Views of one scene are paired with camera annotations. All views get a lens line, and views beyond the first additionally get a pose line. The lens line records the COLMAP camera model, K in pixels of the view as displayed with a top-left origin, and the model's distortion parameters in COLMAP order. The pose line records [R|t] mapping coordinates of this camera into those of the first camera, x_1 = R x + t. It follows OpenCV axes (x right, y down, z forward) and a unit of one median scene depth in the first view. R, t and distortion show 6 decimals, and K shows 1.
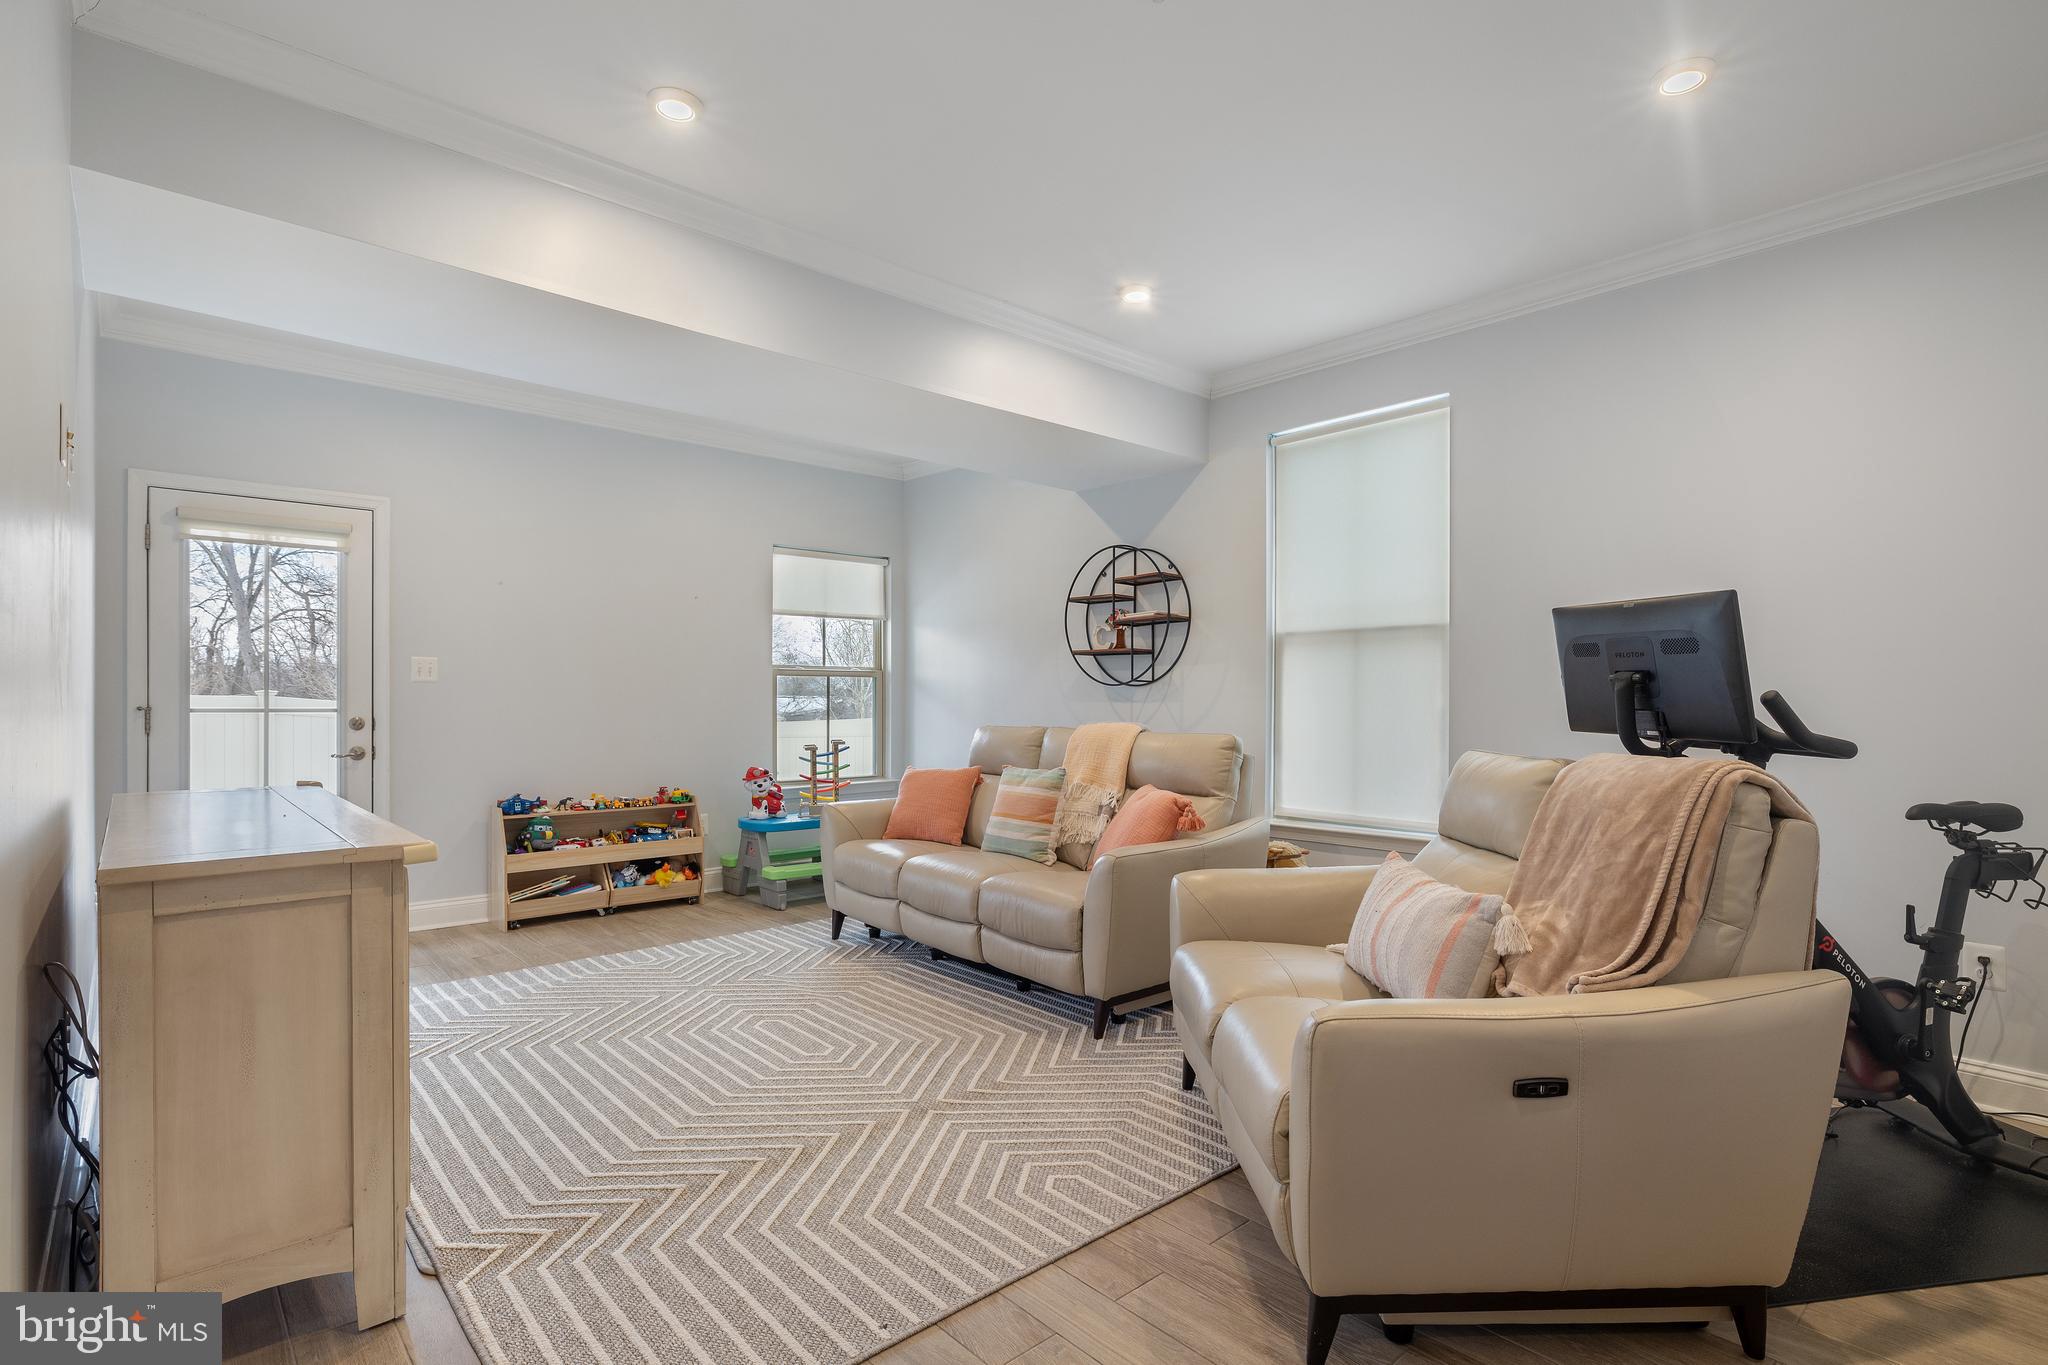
lens RADIAL K [[979.4, 0, 1026.9], [0, 979.4, 691.6], [0, 0, 1]] dist [-0.005331, 0.000633]
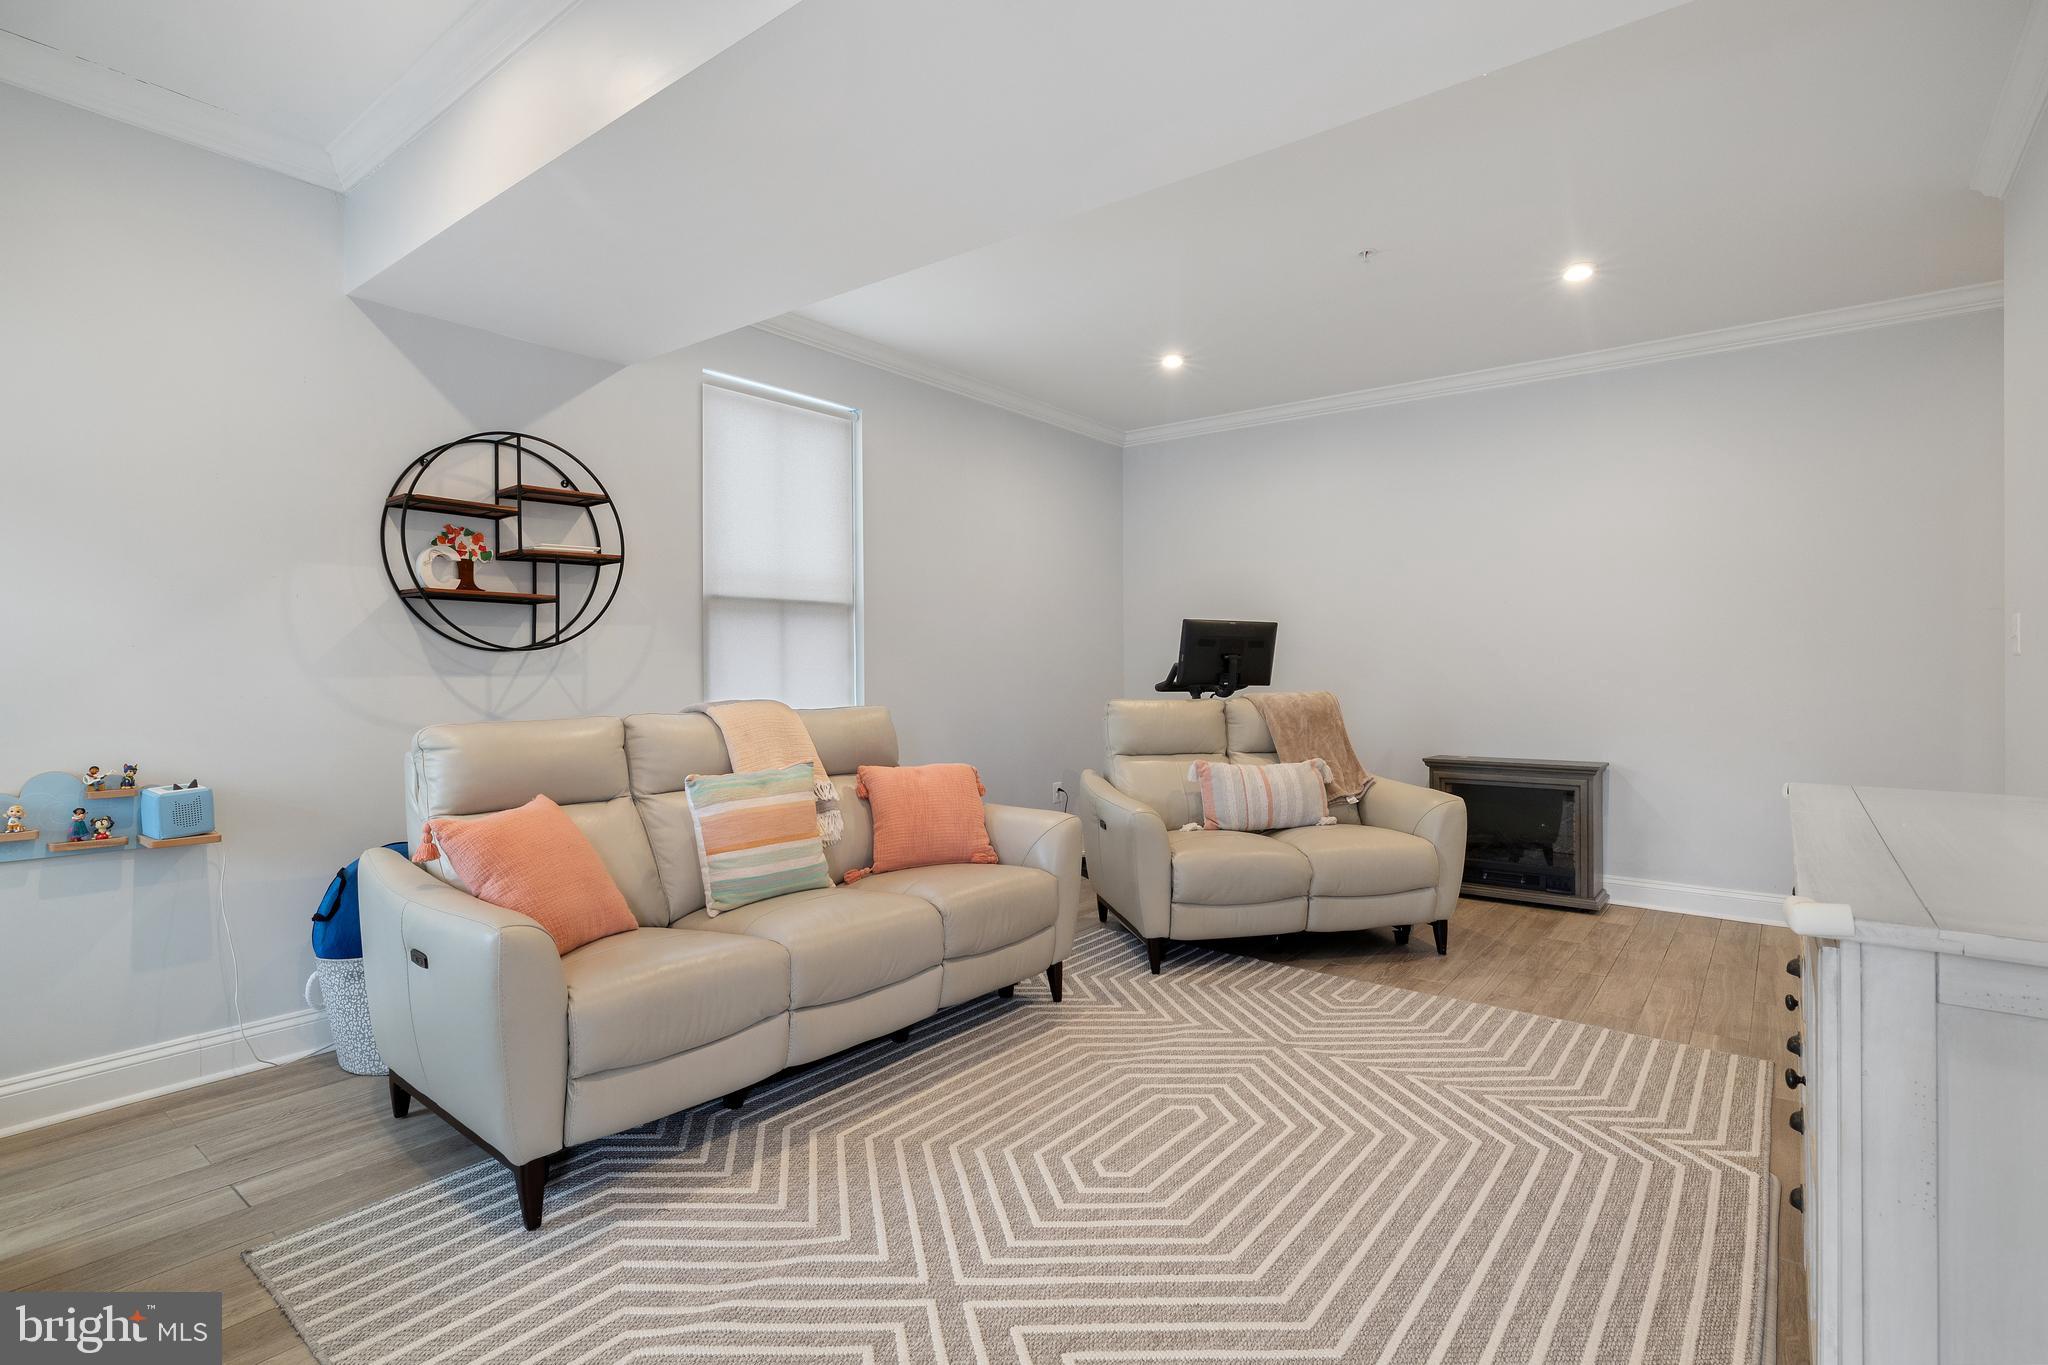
lens RADIAL K [[979.4, 0, 1025.8], [0, 979.4, 673.1], [0, 0, 1]] dist [-0.005331, 0.000633]
pose [[-0.171903, -0.009332, 0.985070, -0.811789], [-0.005257, 0.999950, 0.008555, 0.002267], [-0.985100, -0.003708, -0.171944, 1.059127]]
